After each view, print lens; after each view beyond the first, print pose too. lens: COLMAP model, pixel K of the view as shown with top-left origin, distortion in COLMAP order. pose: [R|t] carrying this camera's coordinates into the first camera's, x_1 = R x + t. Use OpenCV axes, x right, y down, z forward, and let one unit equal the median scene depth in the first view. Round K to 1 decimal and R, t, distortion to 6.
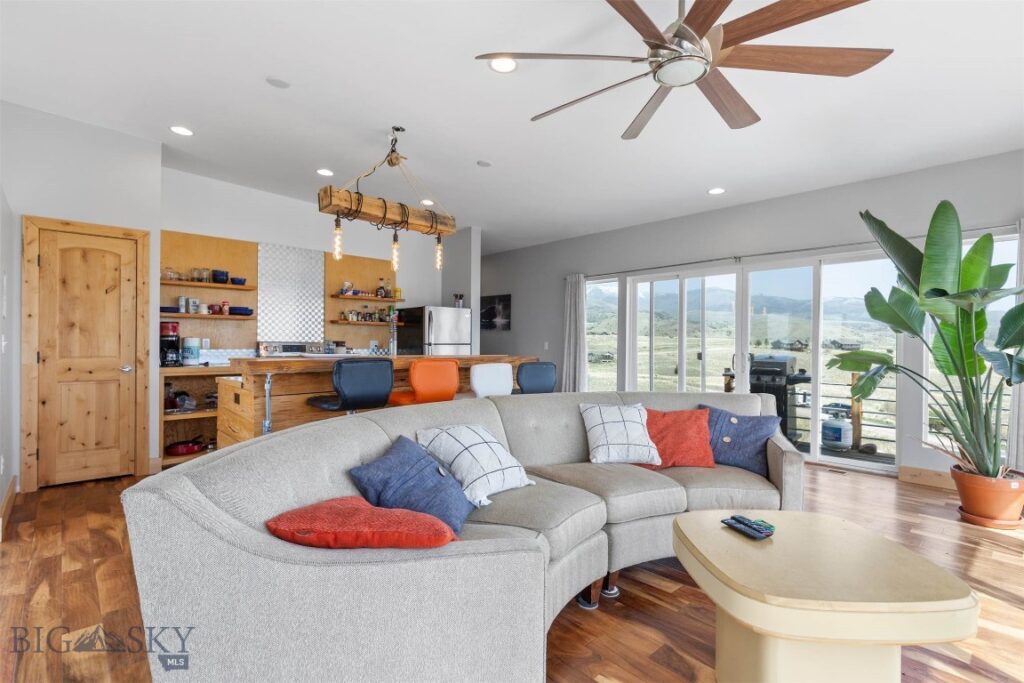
lens RADIAL K [[493.5, 0, 515.4], [0, 493.5, 344.5], [0, 0, 1]] dist [0.001749, -0.000460]
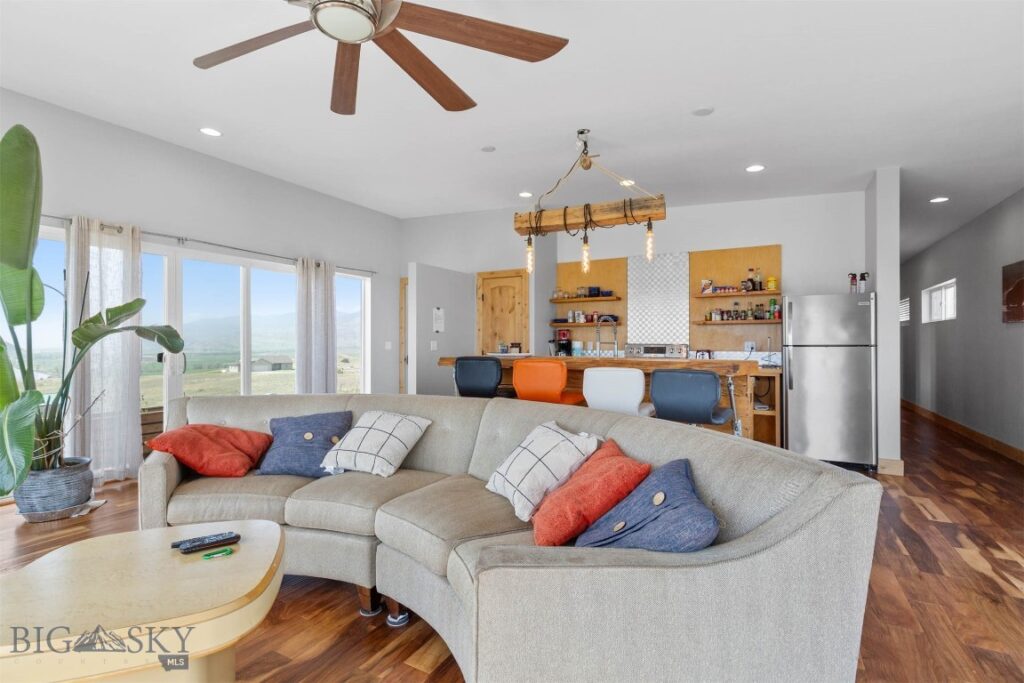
lens RADIAL K [[493.5, 0, 513.7], [0, 493.5, 341.6], [0, 0, 1]] dist [0.001749, -0.000460]
pose [[0.309790, -0.012335, -0.950725, 0.626056], [-0.000316, 0.999914, -0.013077, 0.004859], [0.950805, 0.004351, 0.309759, 0.518191]]
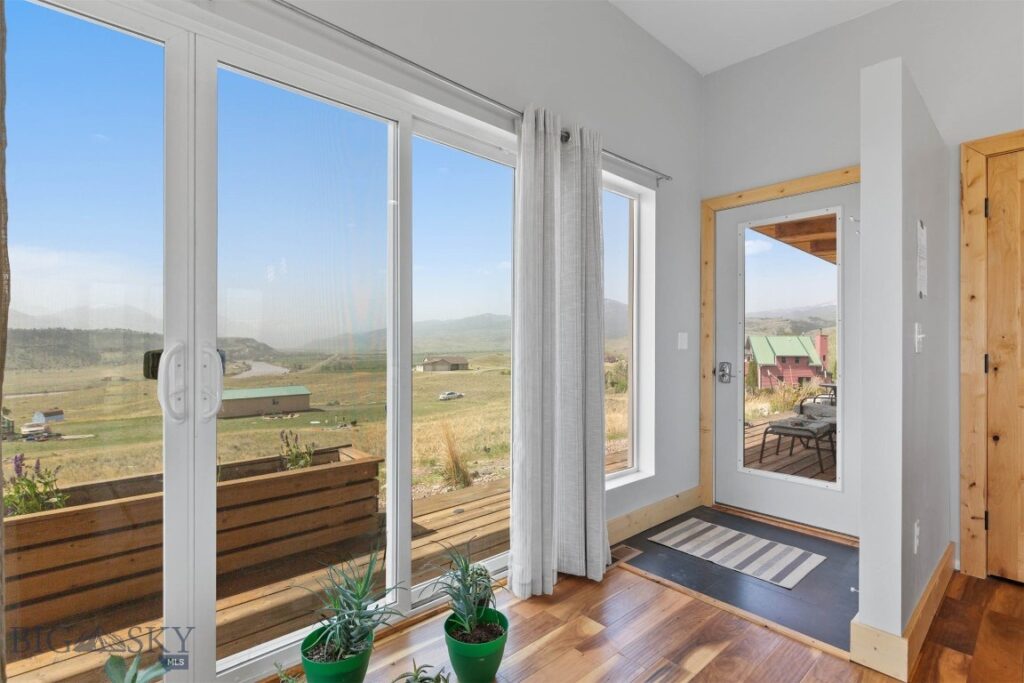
lens RADIAL K [[493.5, 0, 512.4], [0, 493.5, 342.6], [0, 0, 1]] dist [0.001749, -0.000460]
pose [[-0.016152, -0.015490, -0.999750, -0.303092], [-0.008371, 0.999847, -0.015356, 0.012979], [0.999835, 0.008121, -0.016279, 0.374934]]
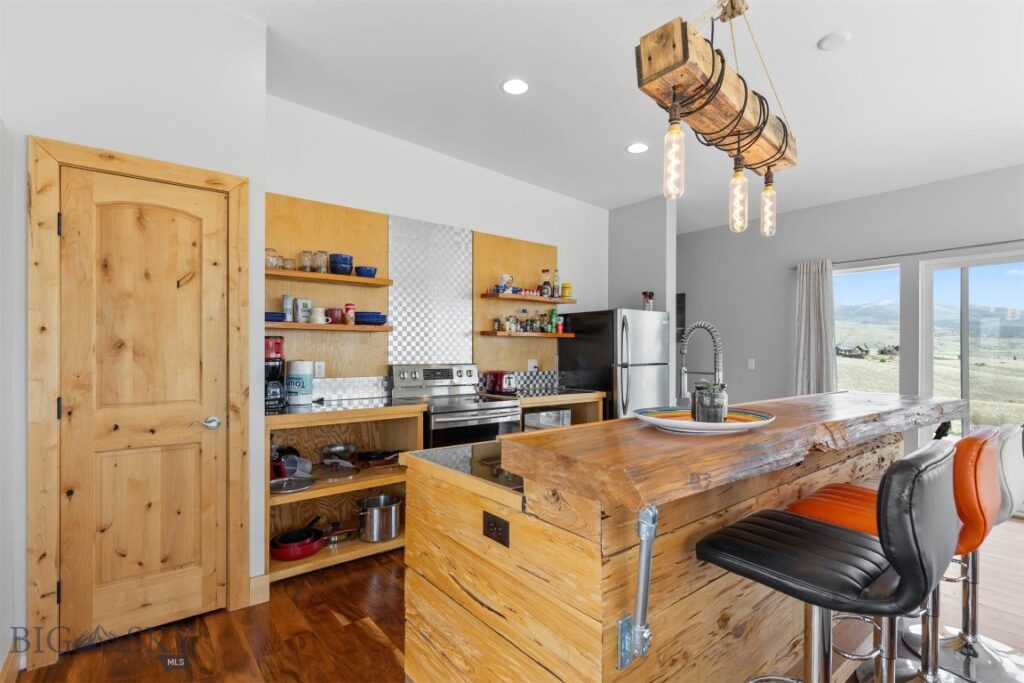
lens RADIAL K [[493.5, 0, 512.4], [0, 493.5, 352.2], [0, 0, 1]] dist [0.001749, -0.000460]
pose [[0.997102, -0.005213, -0.075897, -0.400896], [0.005215, 0.999986, -0.000169, -0.027965], [0.075897, -0.000227, 0.997116, 0.462343]]
